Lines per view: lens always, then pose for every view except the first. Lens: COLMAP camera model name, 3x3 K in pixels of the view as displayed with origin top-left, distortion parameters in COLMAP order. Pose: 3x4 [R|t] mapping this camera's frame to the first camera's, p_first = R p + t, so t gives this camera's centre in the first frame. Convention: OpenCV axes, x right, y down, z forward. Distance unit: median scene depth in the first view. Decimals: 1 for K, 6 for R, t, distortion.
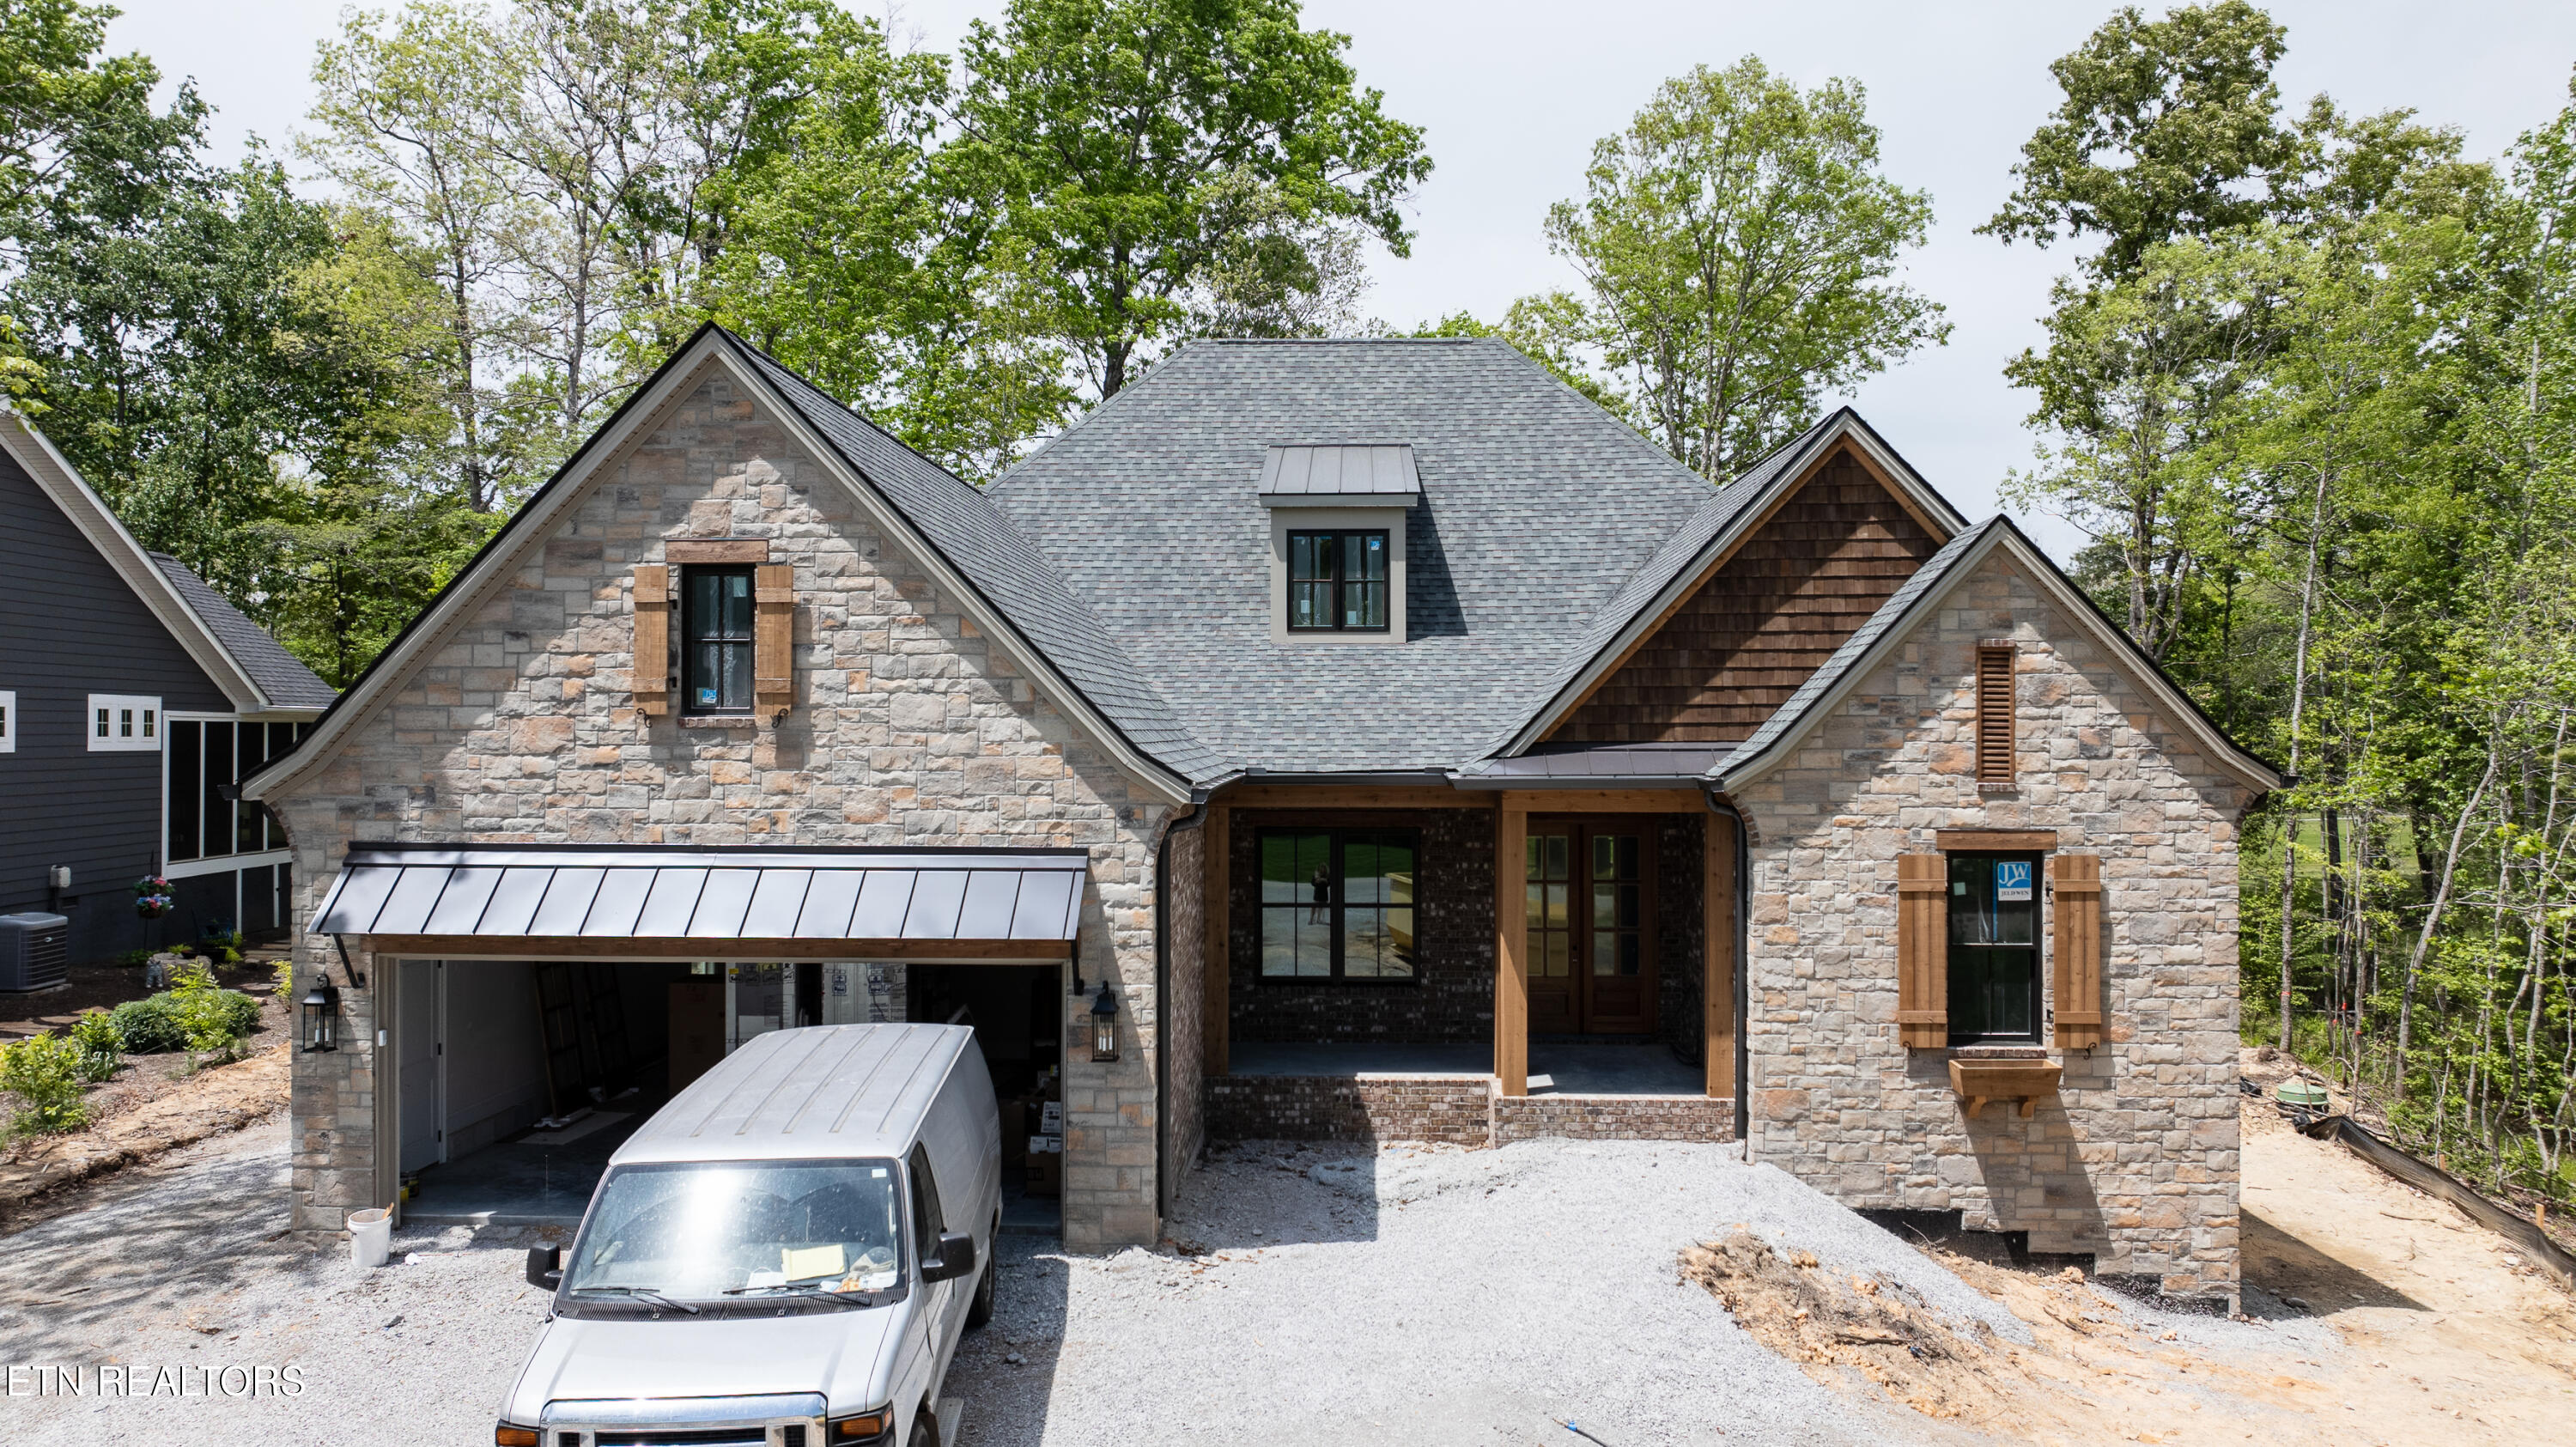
lens RADIAL K [[1813.8, 0, 1288.0], [0, 1813.8, 723.5], [0, 0, 1]] dist [-0.002524, -0.001744]
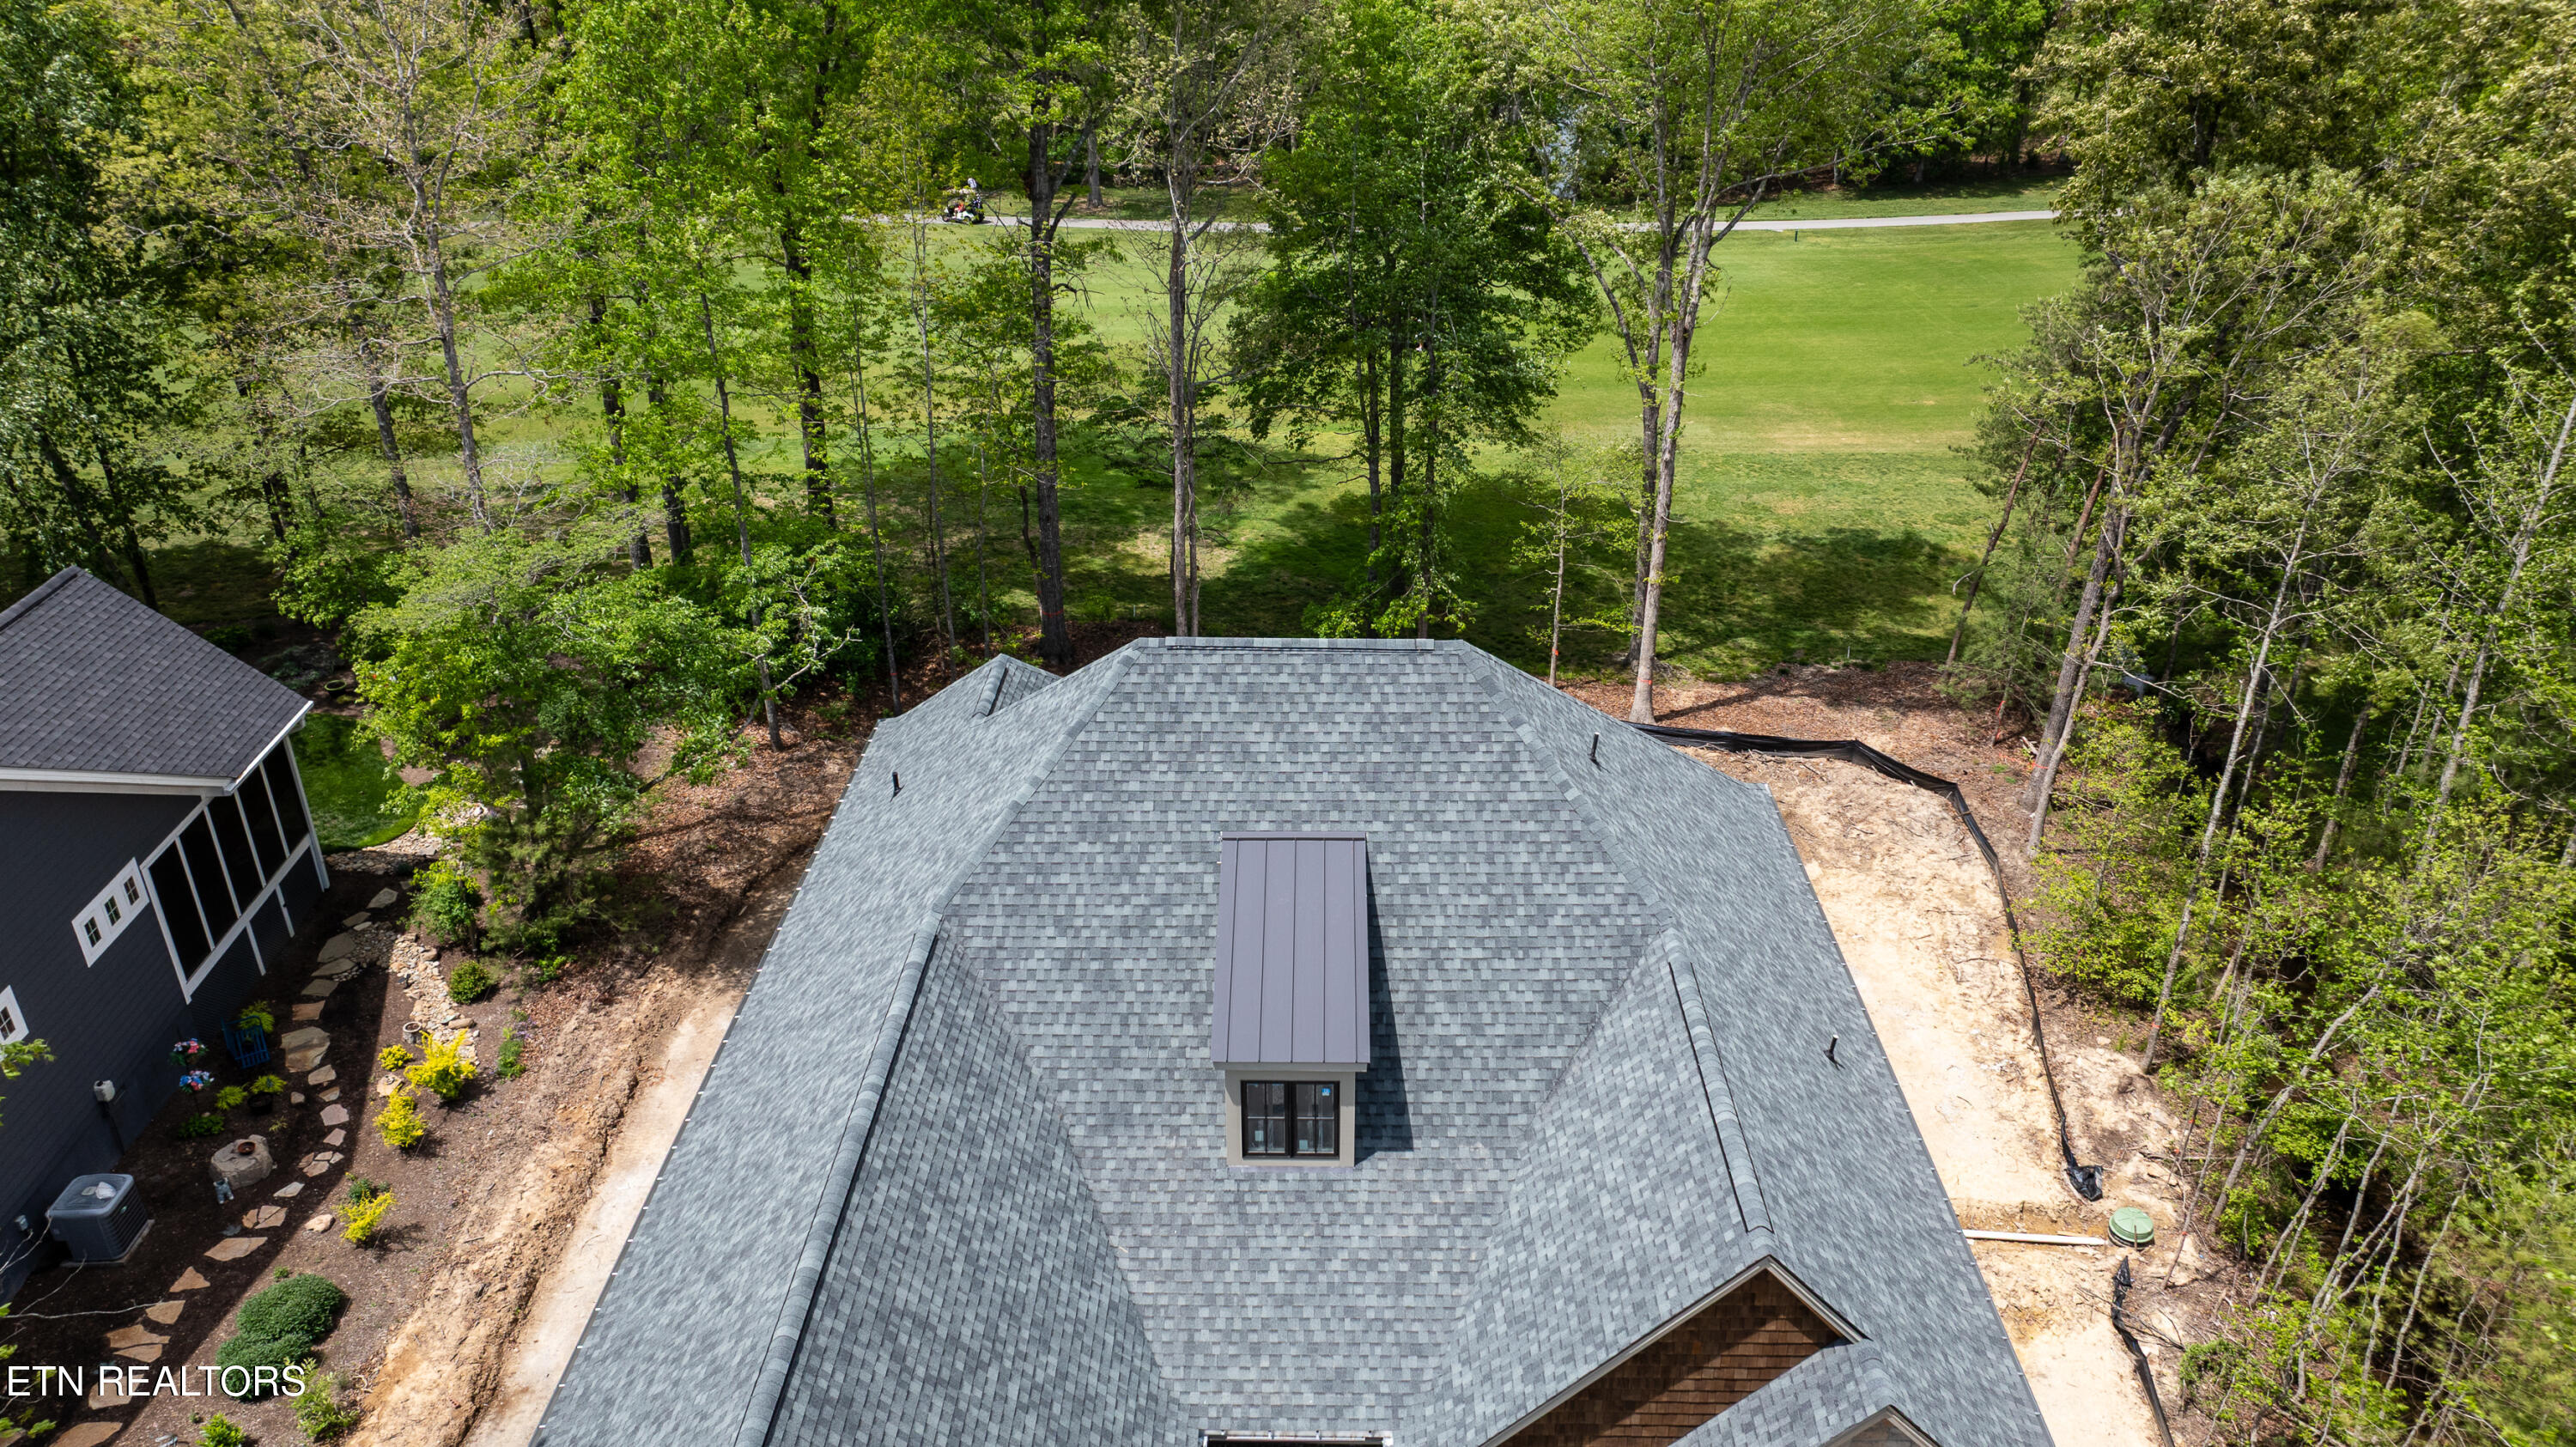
lens RADIAL K [[1813.8, 0, 1288.0], [0, 1813.8, 723.5], [0, 0, 1]] dist [-0.002524, -0.001744]
pose [[0.999836, -0.011720, 0.013780, 0.018479], [0.003915, 0.883890, 0.467678, -0.981702], [-0.017661, -0.467548, 0.883791, 0.227538]]
